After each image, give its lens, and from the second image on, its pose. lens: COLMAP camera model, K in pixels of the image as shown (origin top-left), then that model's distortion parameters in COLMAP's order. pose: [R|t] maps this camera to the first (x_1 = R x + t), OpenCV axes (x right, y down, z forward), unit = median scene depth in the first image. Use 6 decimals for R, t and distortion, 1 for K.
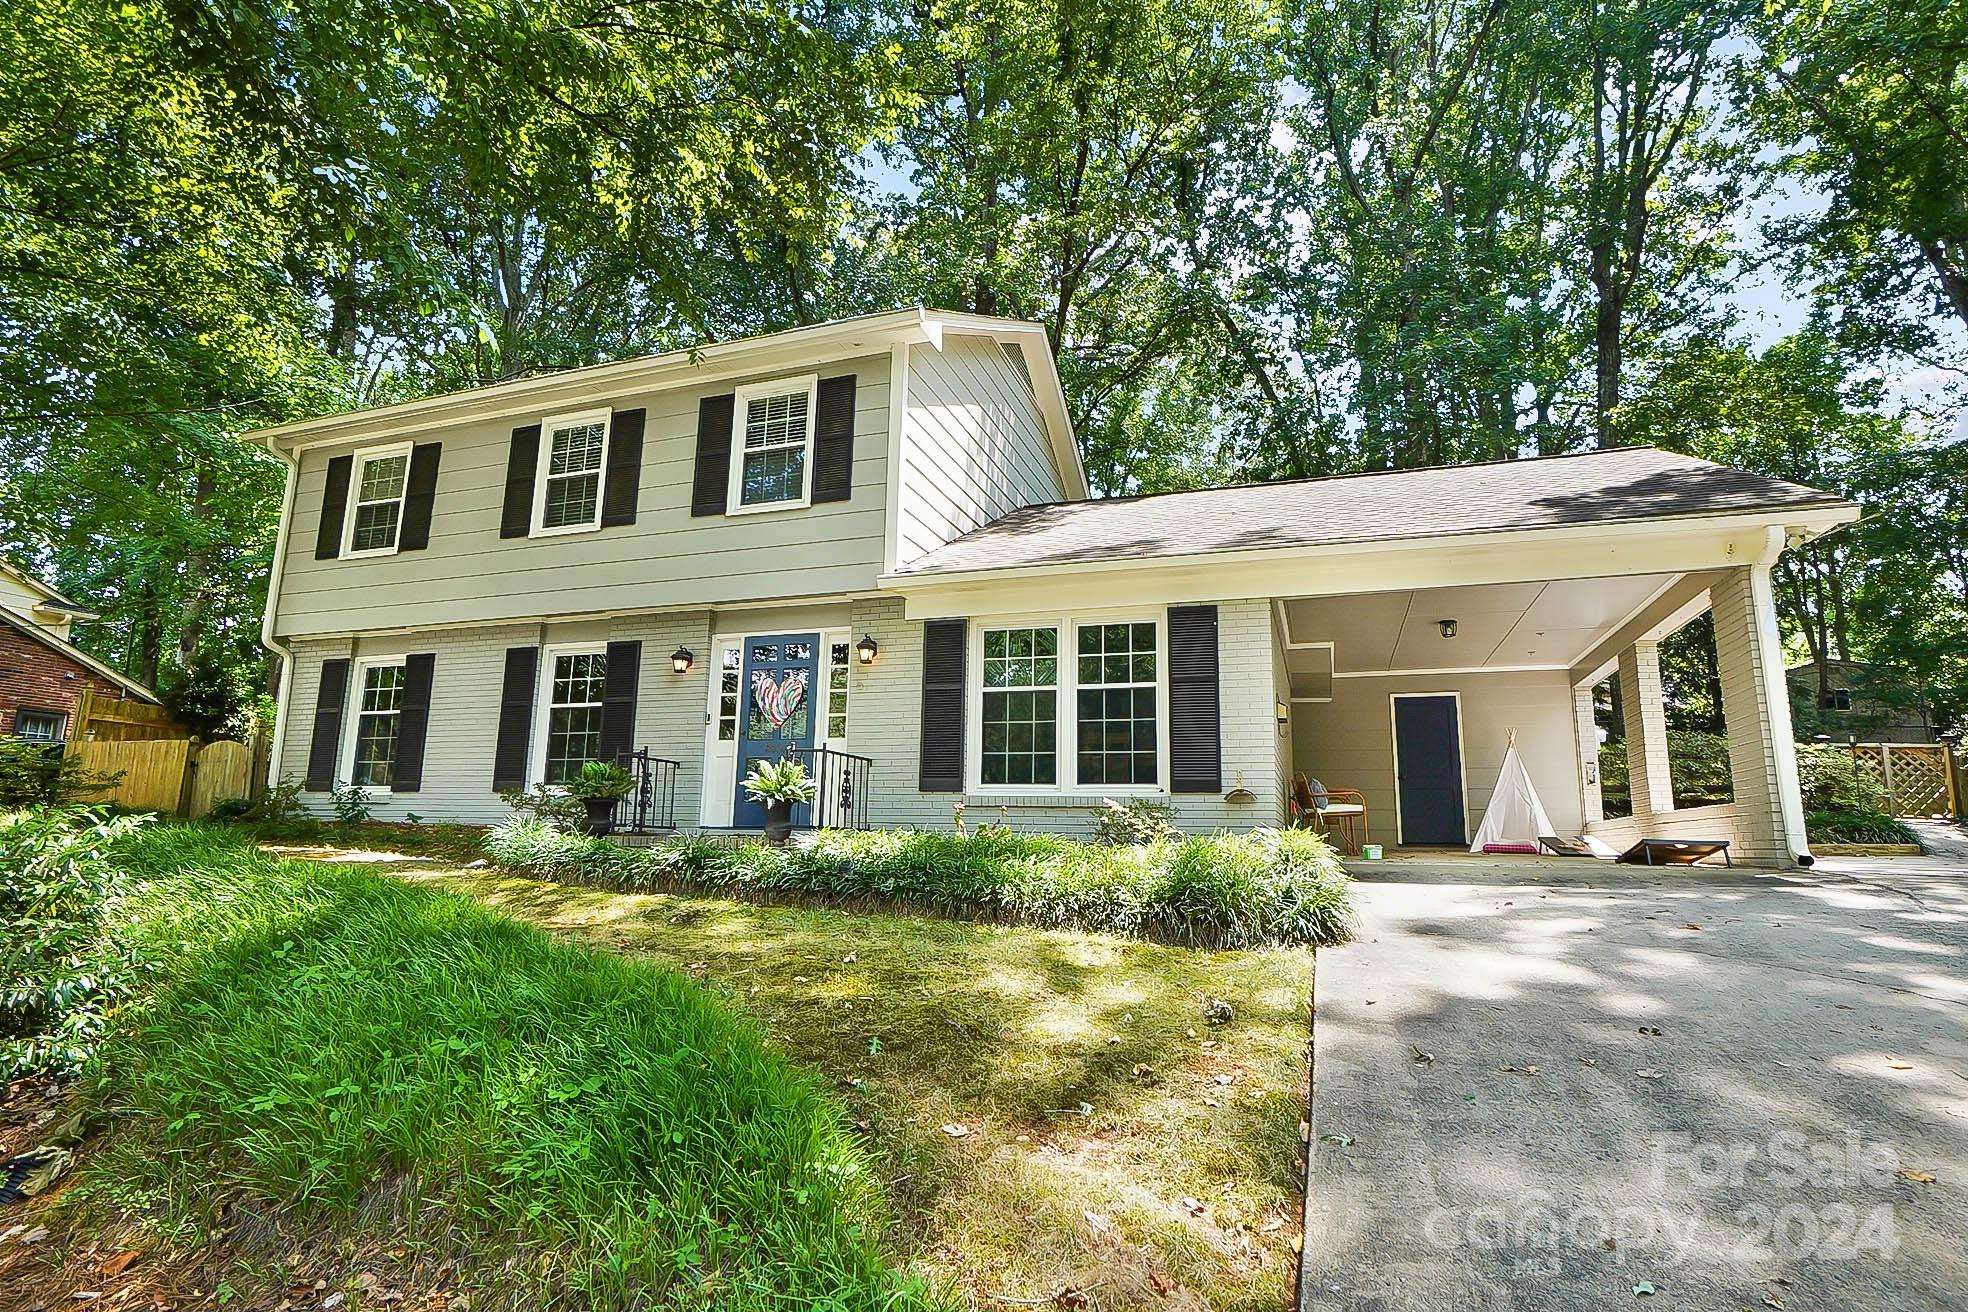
lens RADIAL K [[973.4, 0, 984.0], [0, 973.4, 656.0], [0, 0, 1]] dist [0.000033, 0.000049]
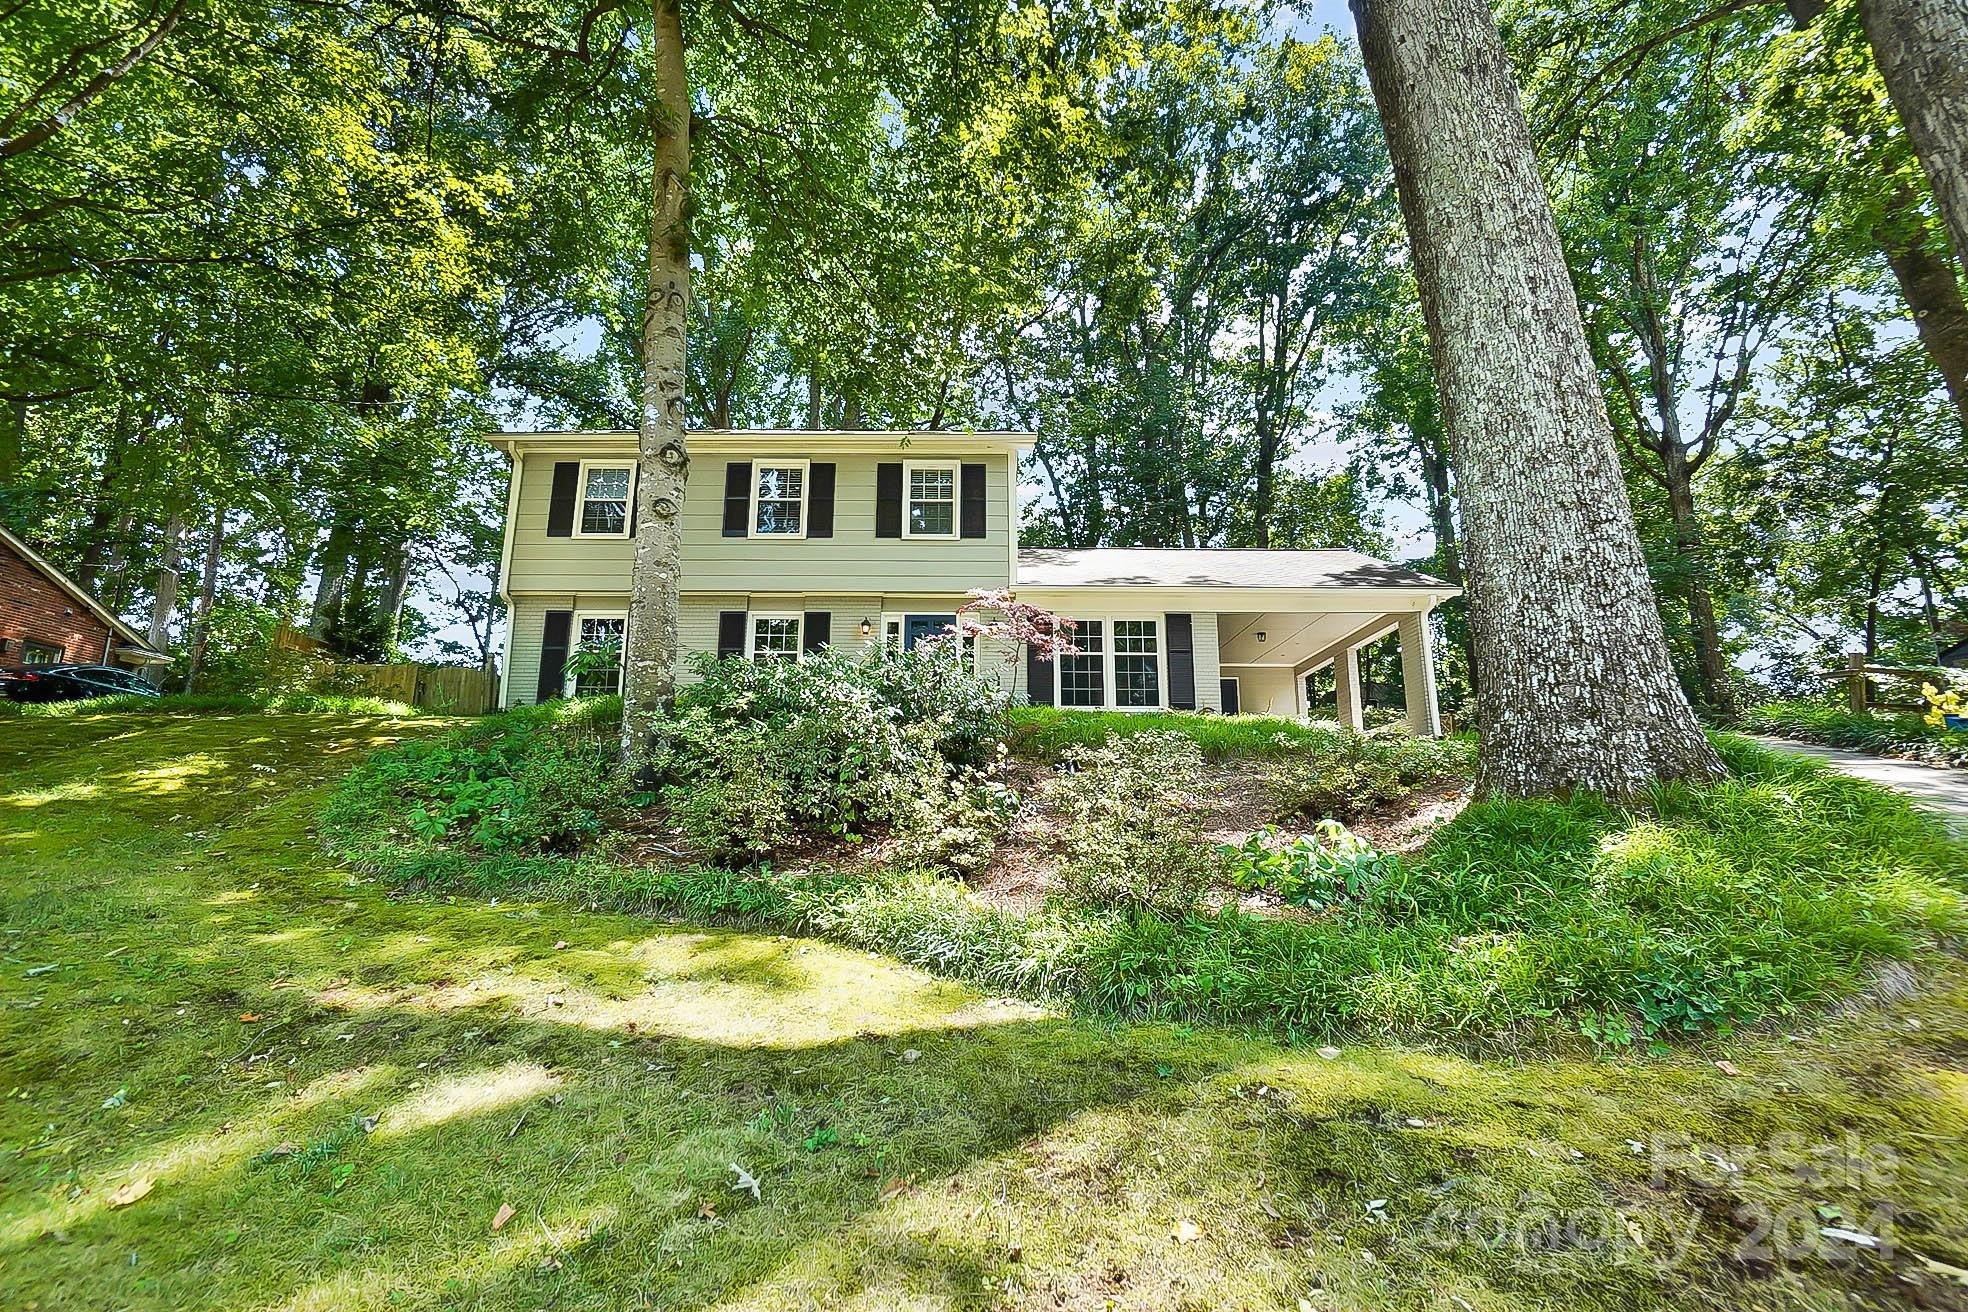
lens RADIAL K [[852.9, 0, 984.0], [0, 852.9, 656.0], [0, 0, 1]] dist [0.000611, -0.000027]
pose [[0.942665, 0.055228, 0.329140, -0.604793], [-0.049676, 0.998446, -0.025261, 0.081390], [-0.330023, 0.007463, 0.943943, -0.394529]]
